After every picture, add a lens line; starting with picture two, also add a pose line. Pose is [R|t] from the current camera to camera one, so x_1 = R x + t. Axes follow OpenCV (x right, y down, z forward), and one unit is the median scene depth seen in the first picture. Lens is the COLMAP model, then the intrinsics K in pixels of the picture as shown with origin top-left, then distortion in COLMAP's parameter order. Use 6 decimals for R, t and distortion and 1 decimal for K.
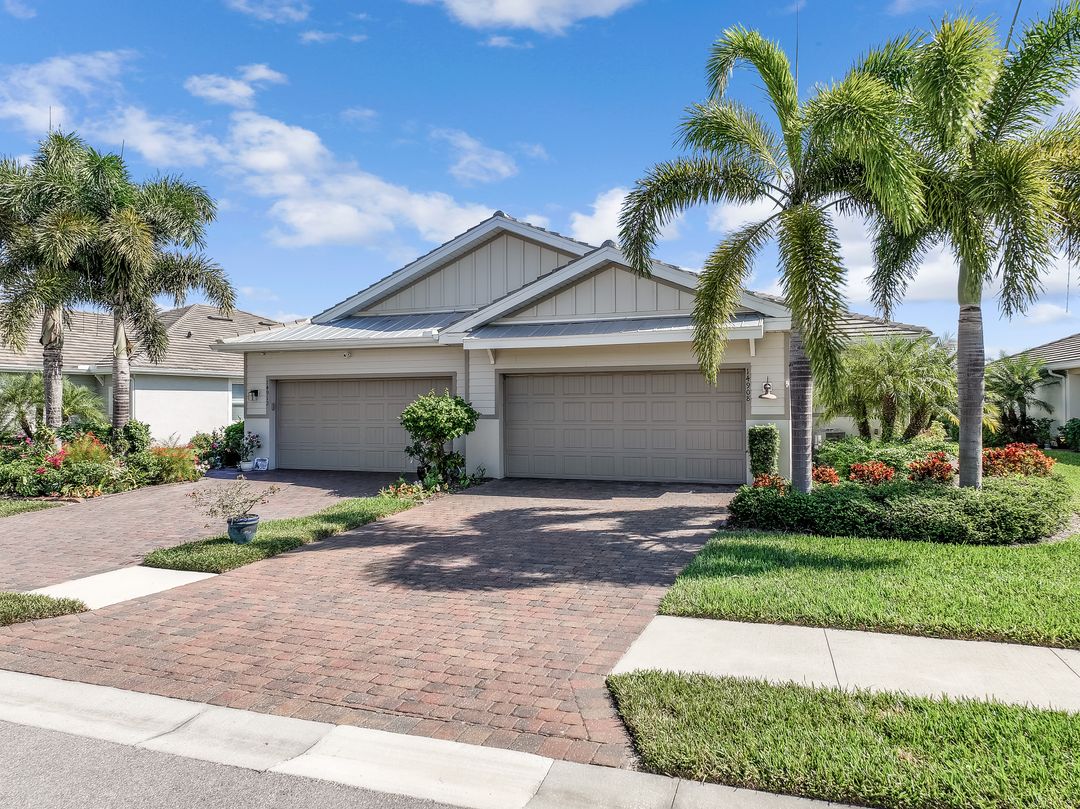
lens RADIAL K [[756.0, 0, 544.2], [0, 756.0, 400.0], [0, 0, 1]] dist [0.000614, 0.009936]
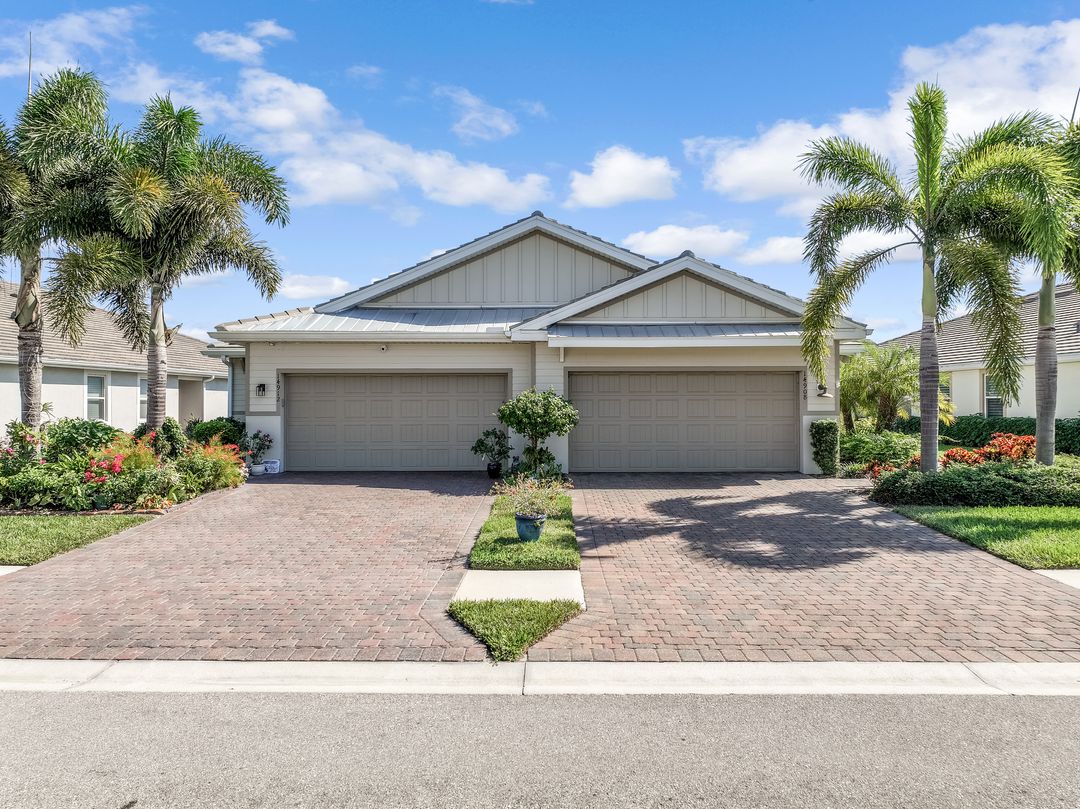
lens RADIAL K [[756.0, 0, 544.2], [0, 756.0, 400.0], [0, 0, 1]] dist [0.000614, 0.009936]
pose [[0.937674, 0.004734, 0.347483, -0.445681], [-0.005350, 0.999985, 0.000814, 0.003498], [-0.347474, -0.002622, 0.937686, 0.047750]]
